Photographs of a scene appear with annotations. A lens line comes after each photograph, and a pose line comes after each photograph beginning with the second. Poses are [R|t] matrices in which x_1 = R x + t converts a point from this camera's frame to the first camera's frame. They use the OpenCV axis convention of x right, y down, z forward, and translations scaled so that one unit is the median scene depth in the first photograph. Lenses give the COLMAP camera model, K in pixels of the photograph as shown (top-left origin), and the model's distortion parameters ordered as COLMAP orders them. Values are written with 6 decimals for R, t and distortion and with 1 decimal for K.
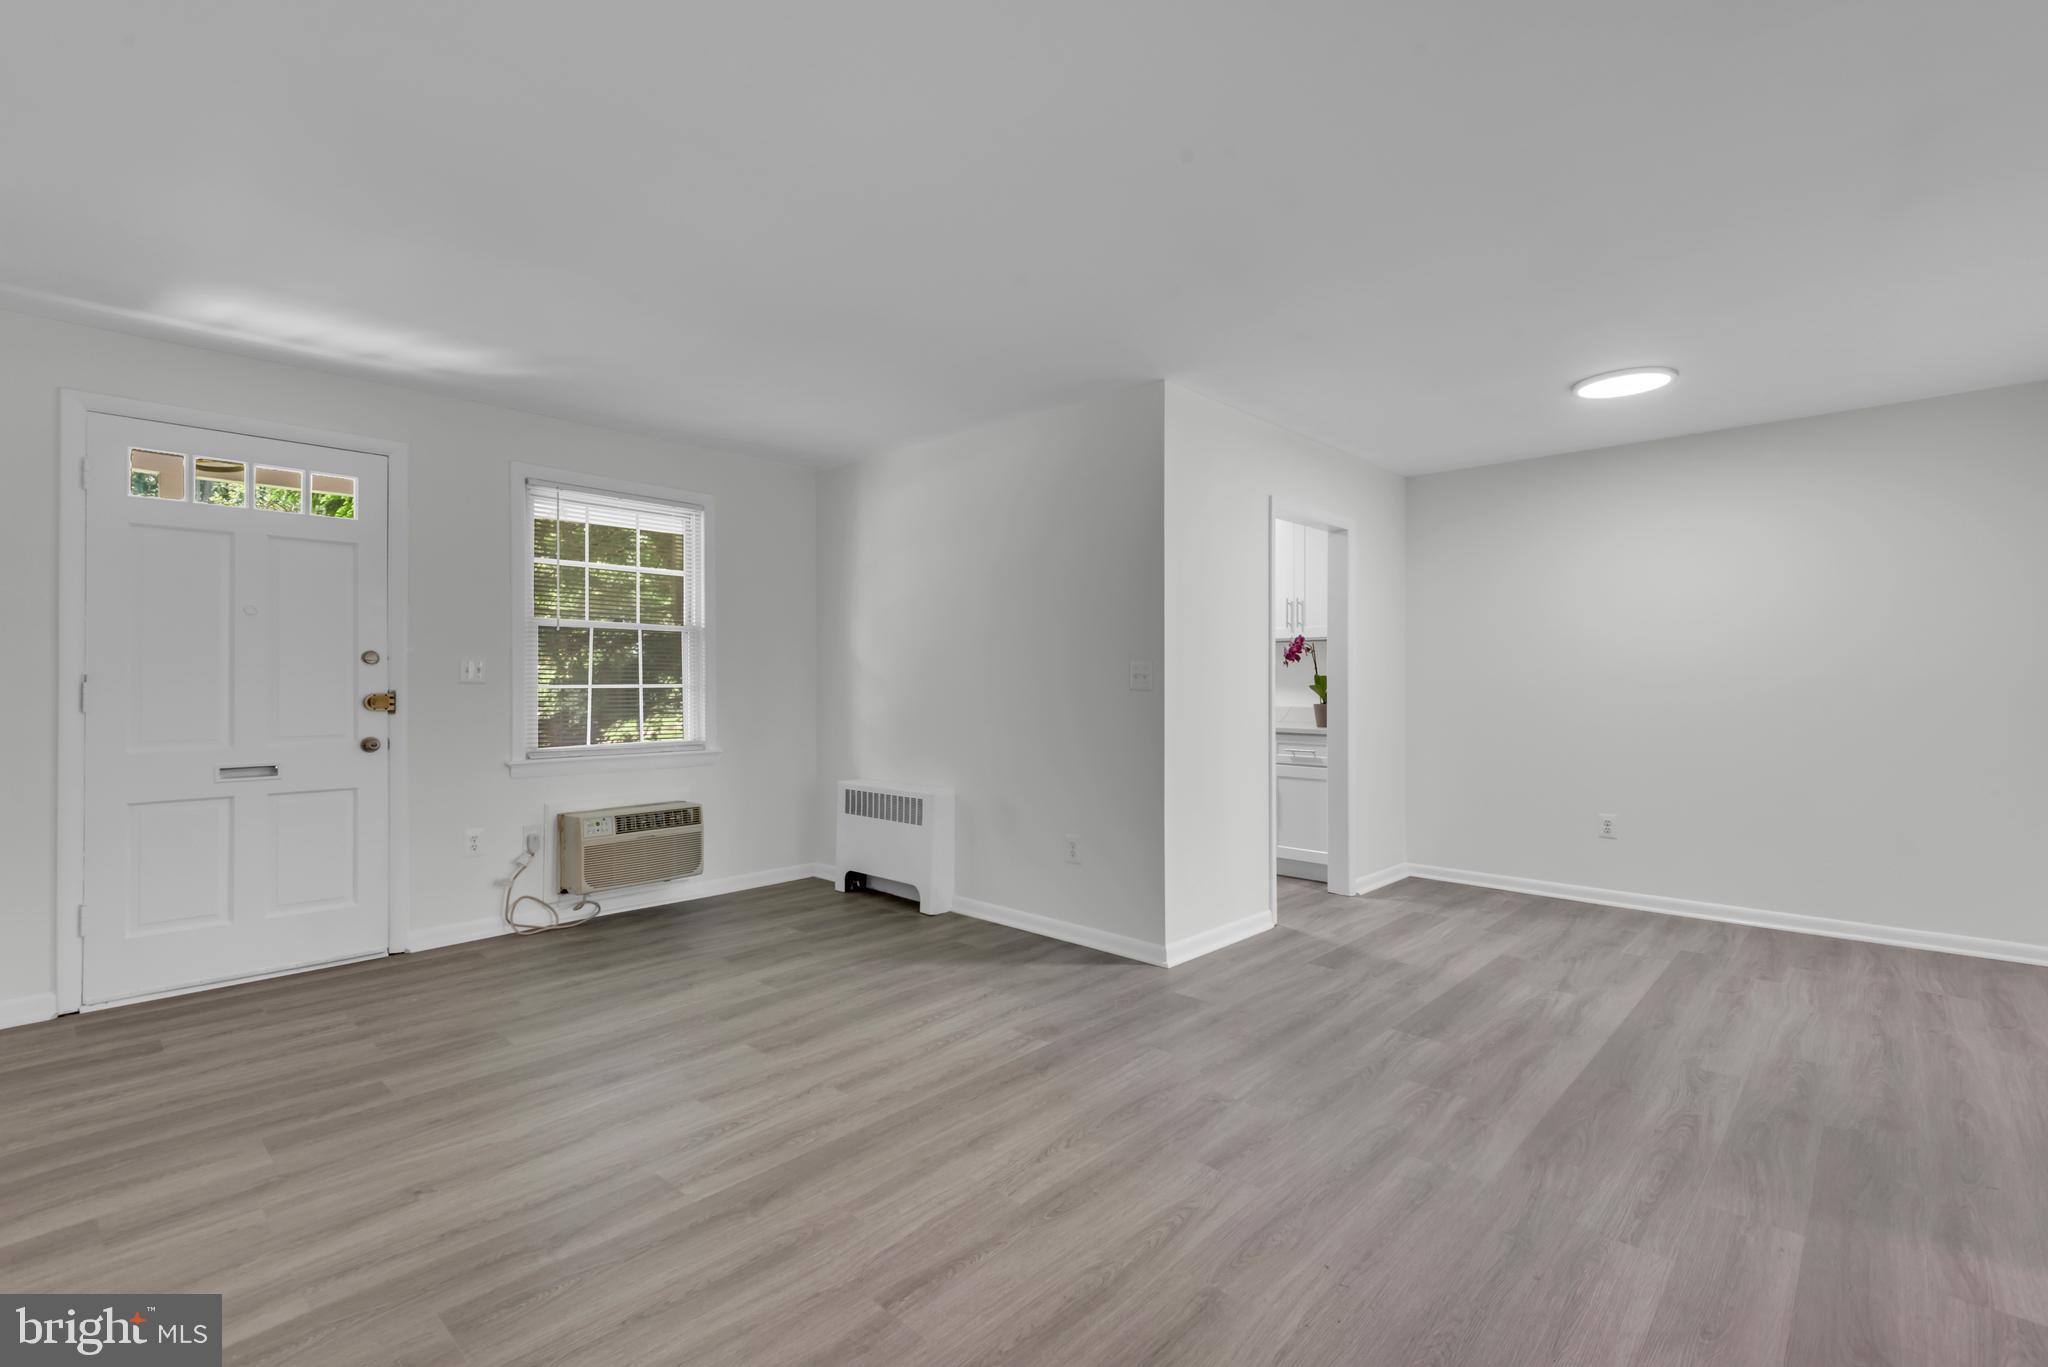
lens RADIAL K [[930.3, 0, 1017.9], [0, 930.3, 677.7], [0, 0, 1]] dist [0.034629, -0.014259]
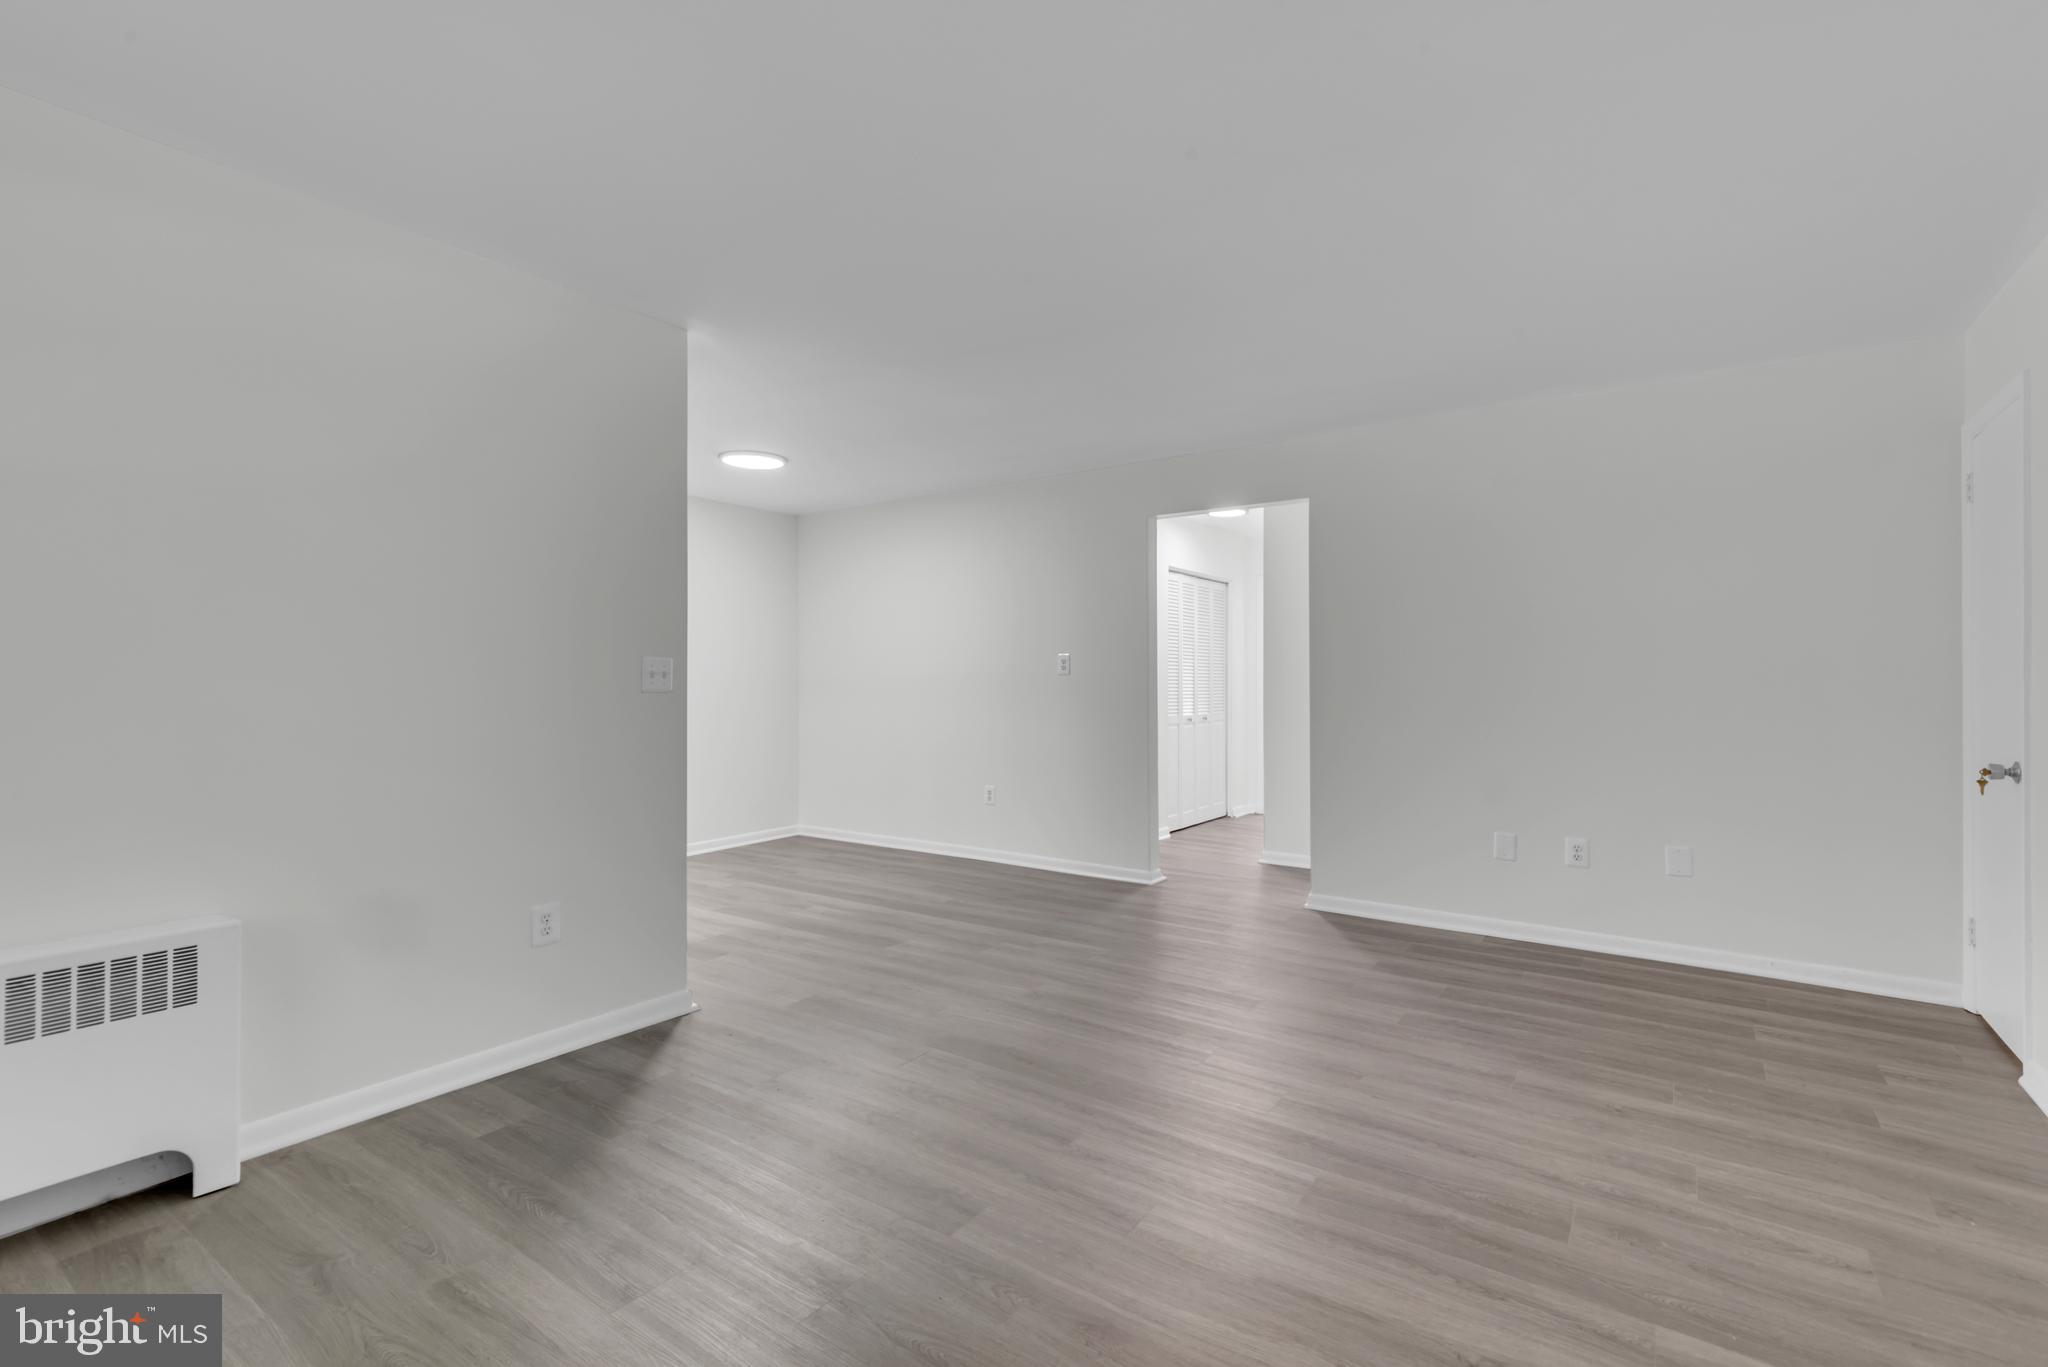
lens RADIAL K [[918.4, 0, 1030.8], [0, 918.4, 683.2], [0, 0, 1]] dist [0.037619, -0.016916]
pose [[-0.138070, -0.005553, 0.990407, -0.808292], [-0.005228, 0.999974, 0.004878, 0.000538], [-0.990409, -0.004504, -0.138095, 0.891217]]
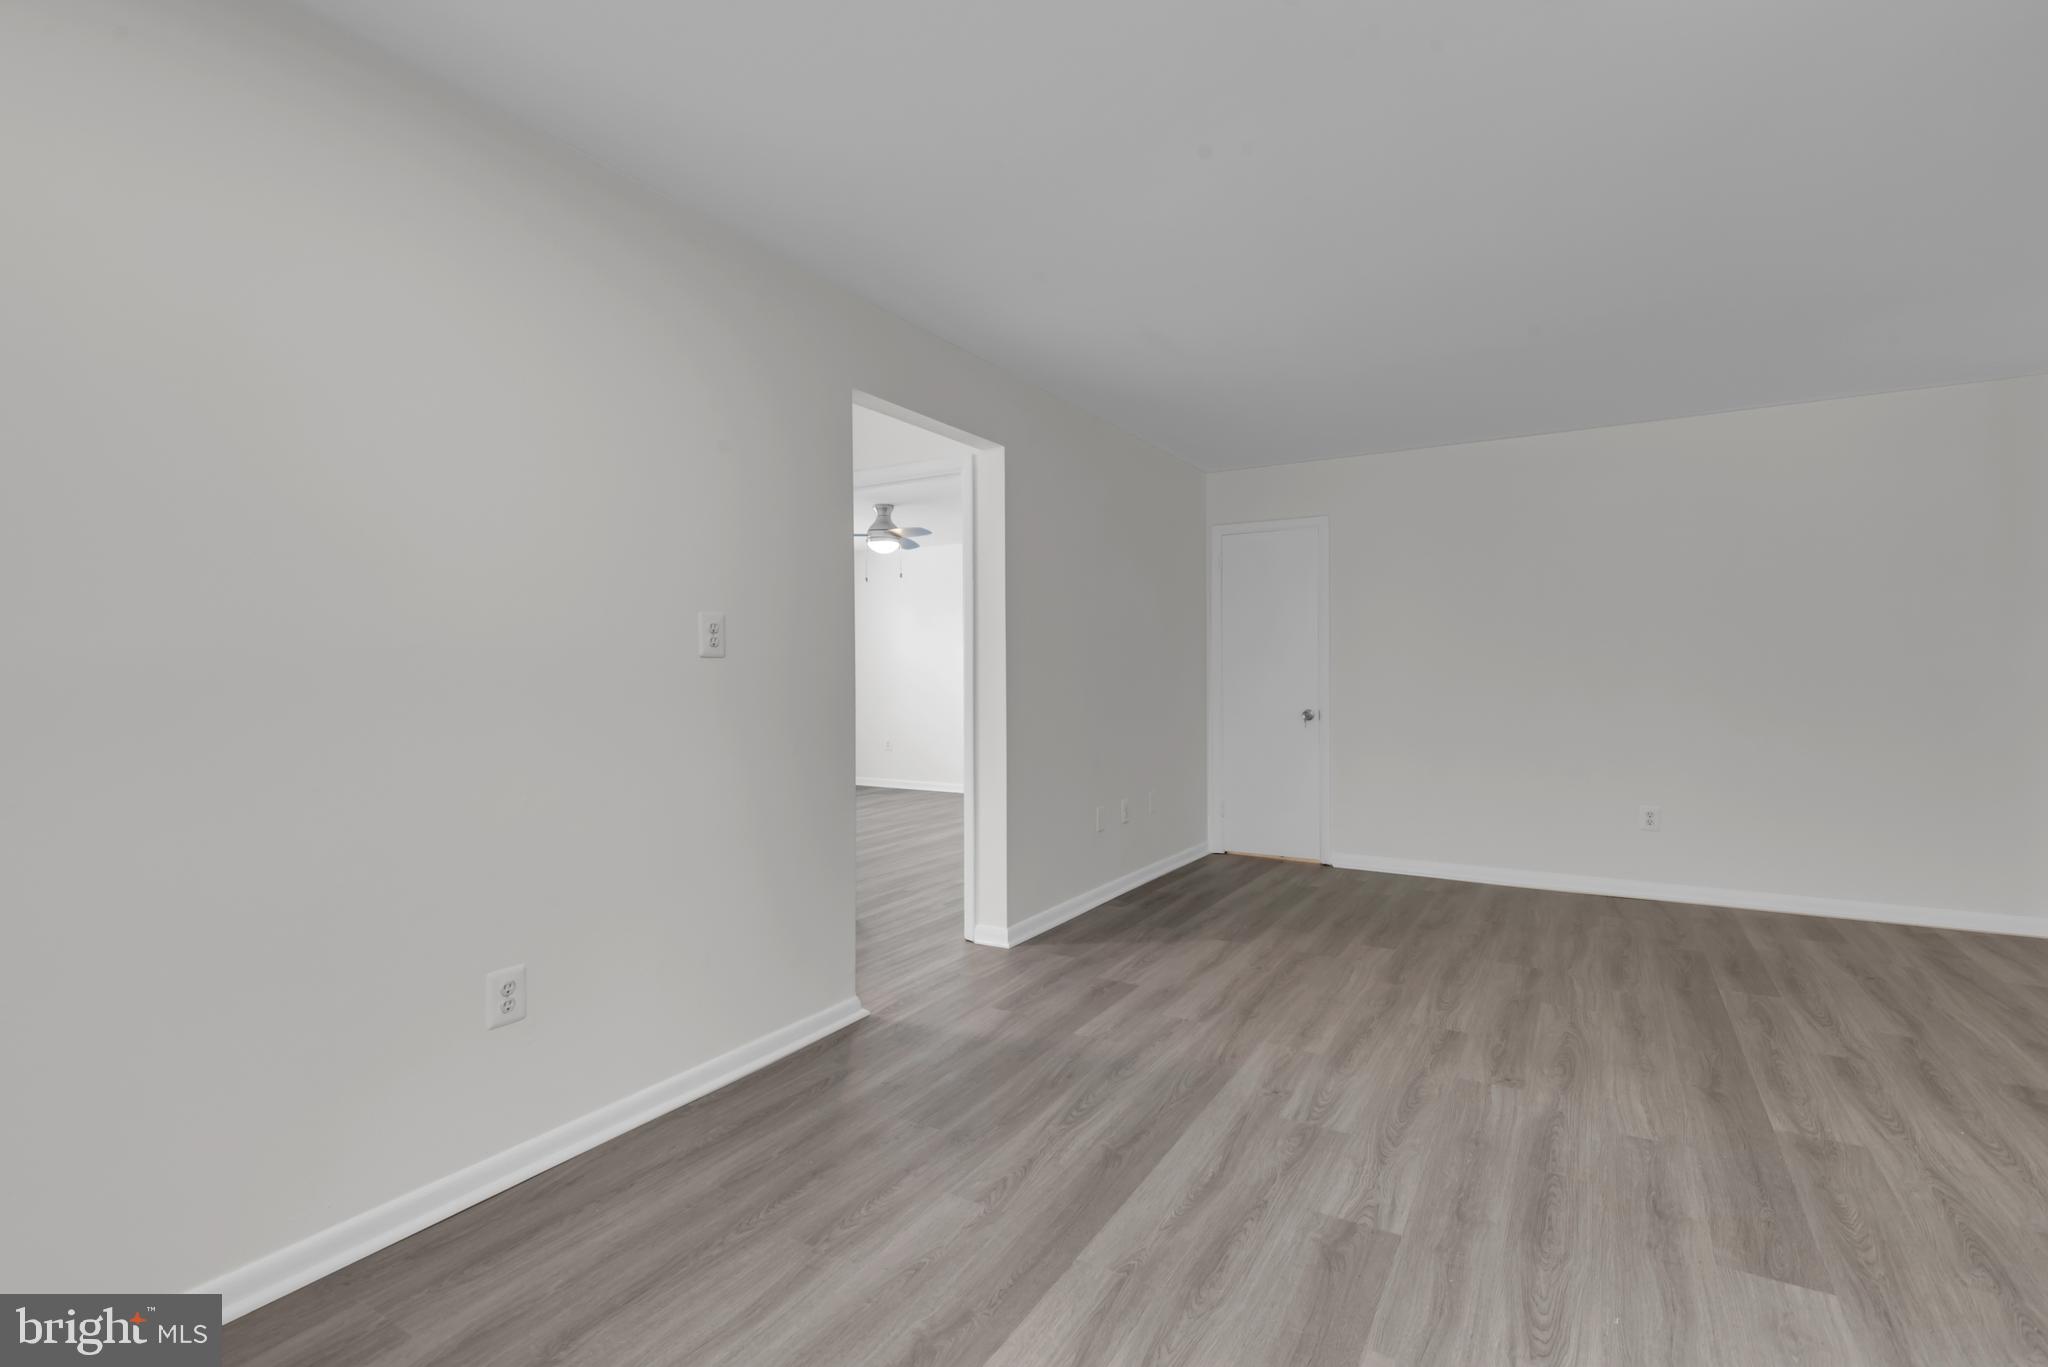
lens RADIAL K [[937.5, 0, 1043.3], [0, 937.5, 678.4], [0, 0, 1]] dist [0.034274, -0.016072]
pose [[-0.976134, 0.002864, -0.217151, 0.690277], [0.002004, 0.999989, 0.004177, 0.008088], [0.217160, 0.003642, -0.976129, 1.413251]]
